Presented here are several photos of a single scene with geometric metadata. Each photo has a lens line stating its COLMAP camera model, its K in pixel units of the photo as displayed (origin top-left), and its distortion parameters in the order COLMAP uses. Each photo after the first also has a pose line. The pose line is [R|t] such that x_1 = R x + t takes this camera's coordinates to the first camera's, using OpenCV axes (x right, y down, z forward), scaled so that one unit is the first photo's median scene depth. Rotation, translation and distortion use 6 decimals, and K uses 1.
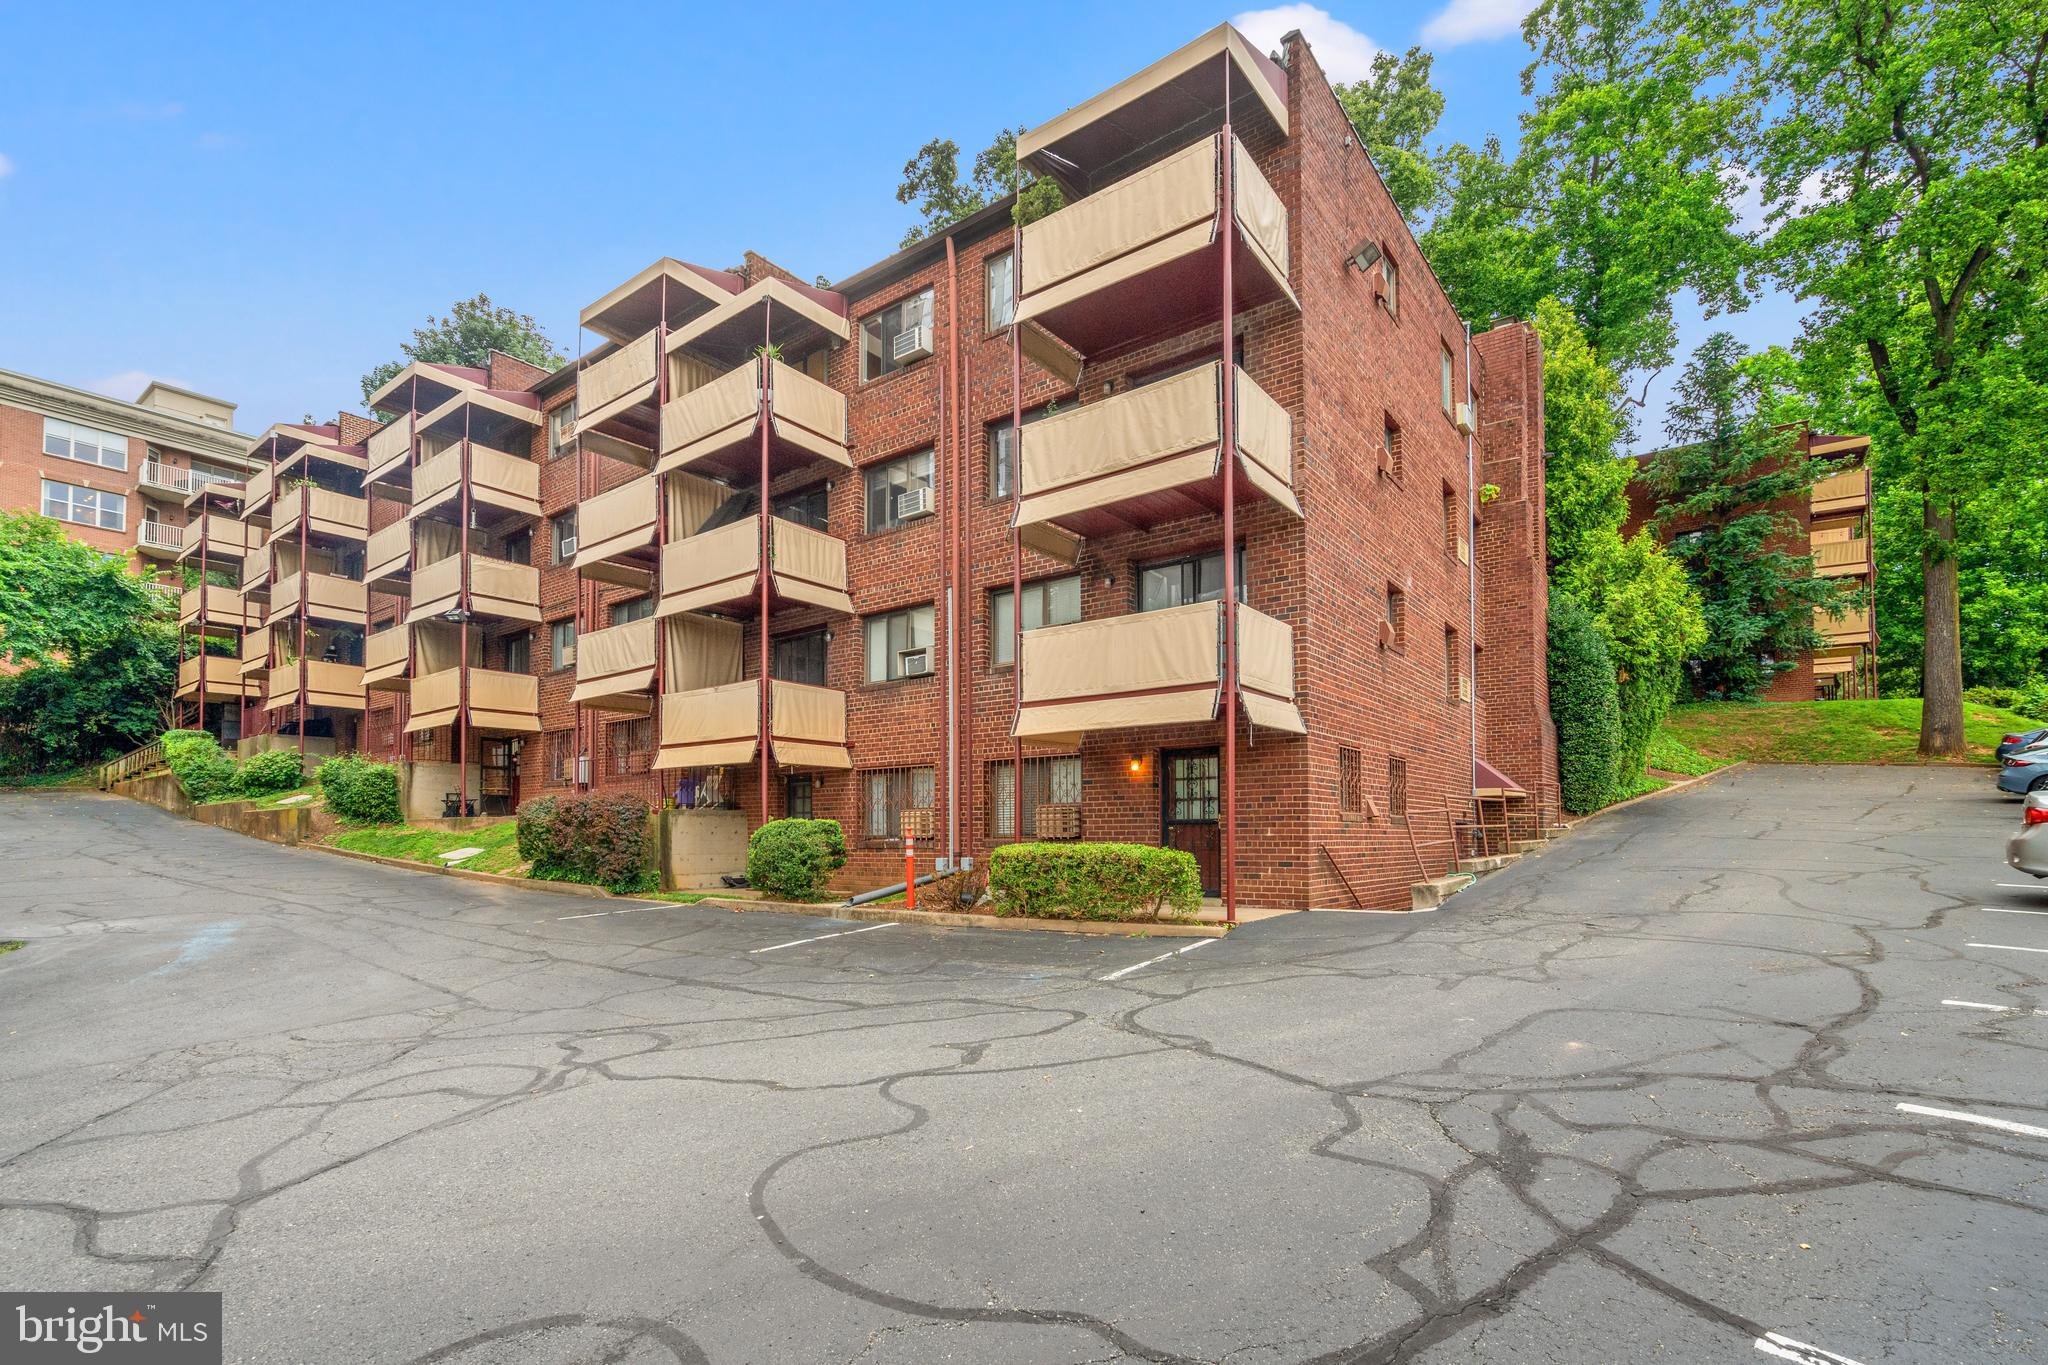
lens RADIAL K [[953.2, 0, 1006.2], [0, 953.2, 695.5], [0, 0, 1]] dist [-0.004679, 0.000763]
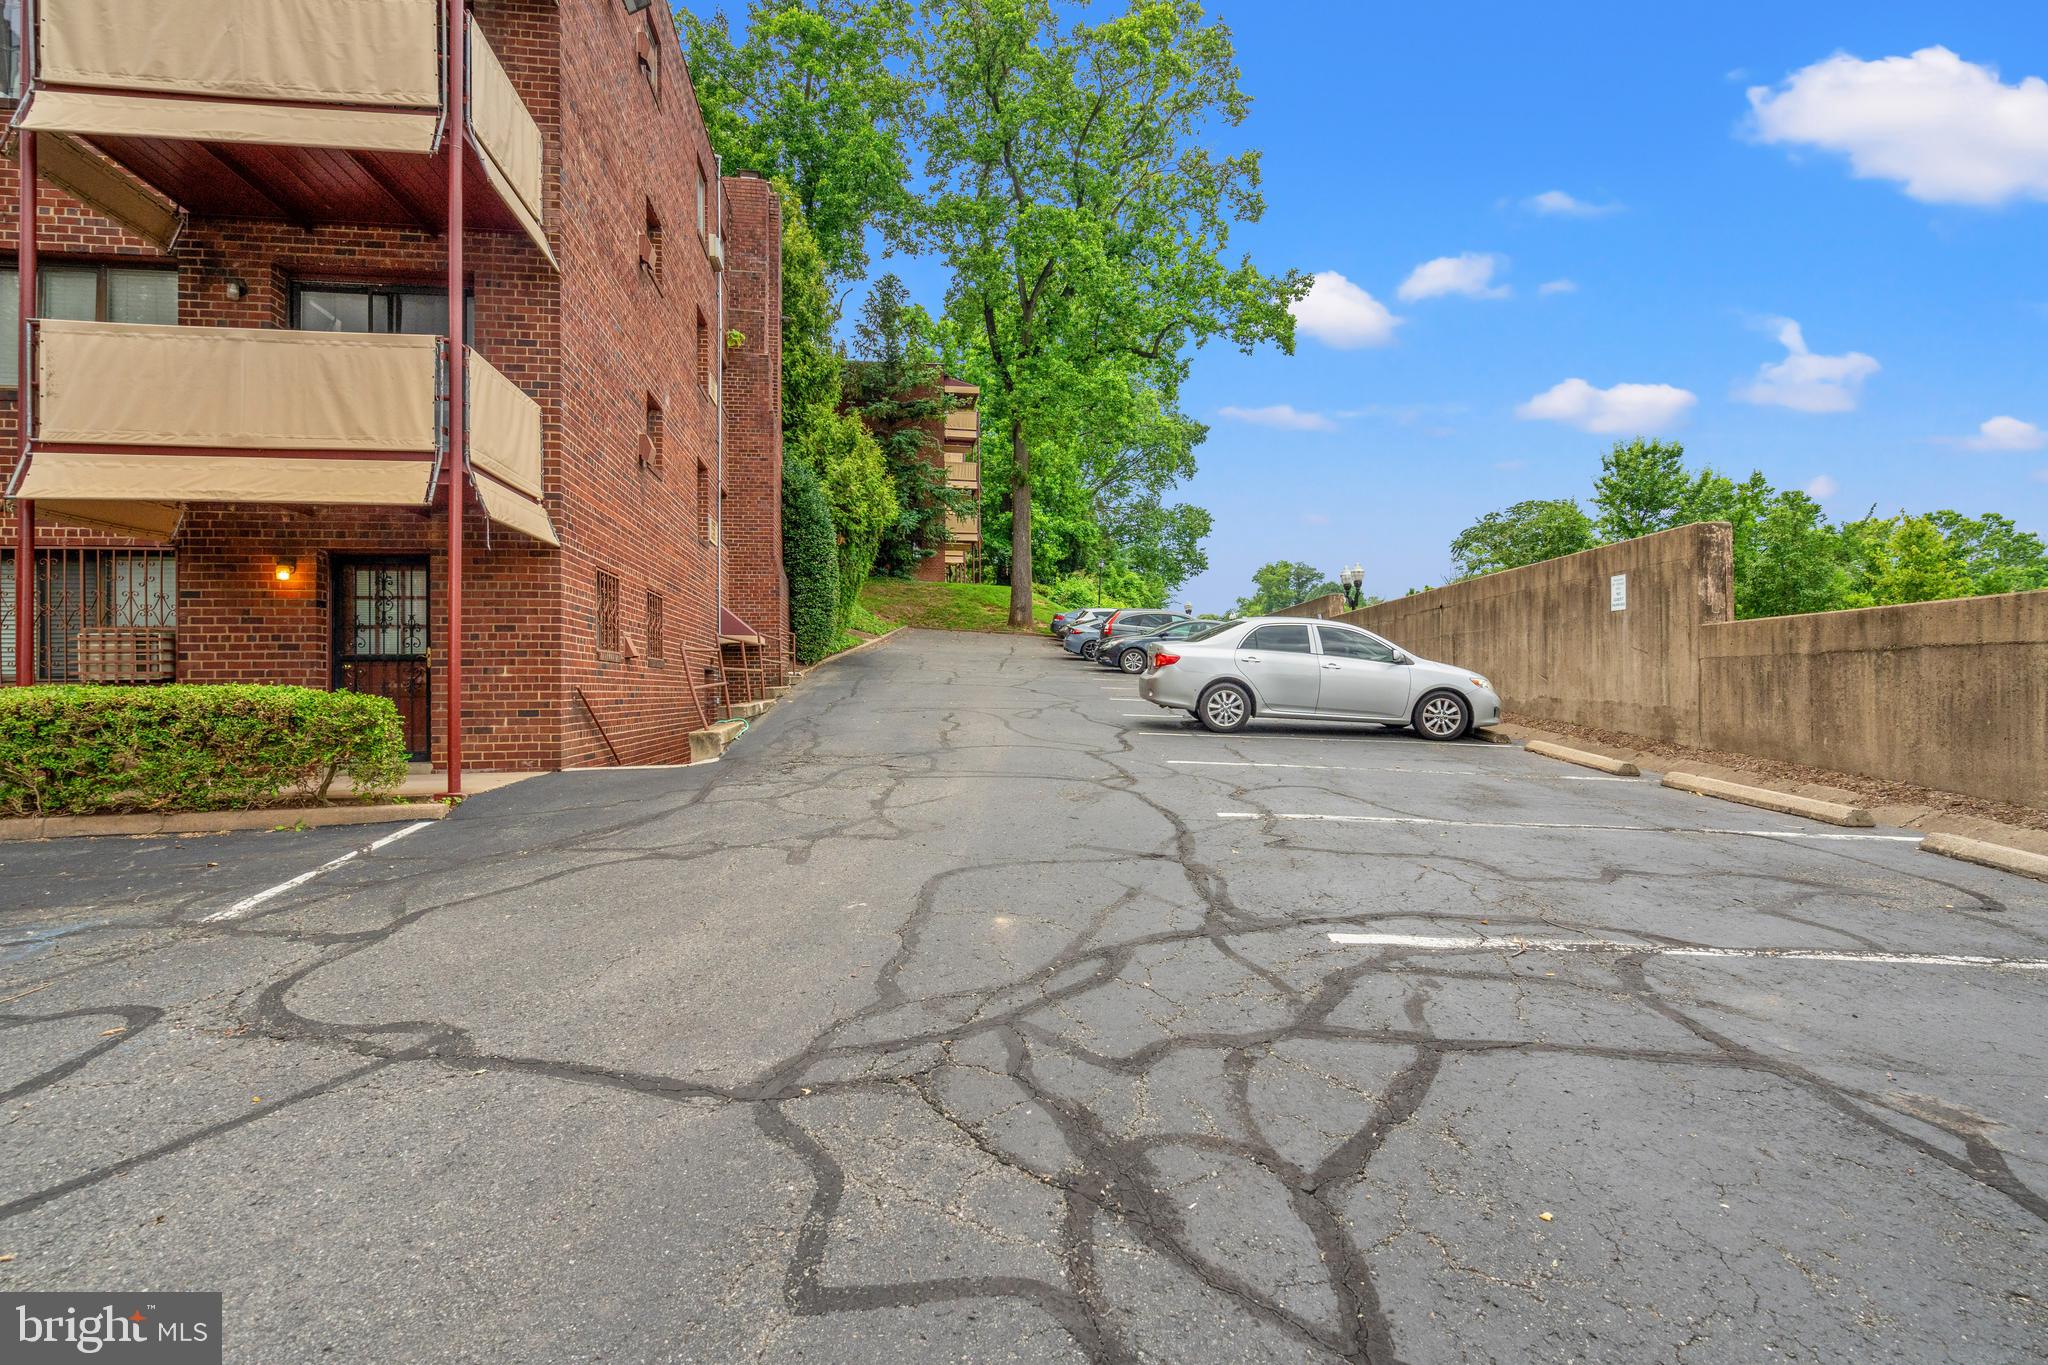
lens RADIAL K [[953.2, 0, 1006.2], [0, 953.2, 695.5], [0, 0, 1]] dist [-0.004679, 0.000763]
pose [[0.706671, -0.011786, 0.707444, 0.024507], [-0.094214, 0.989390, 0.110593, 0.041770], [-0.701242, -0.144804, 0.698063, 0.197193]]
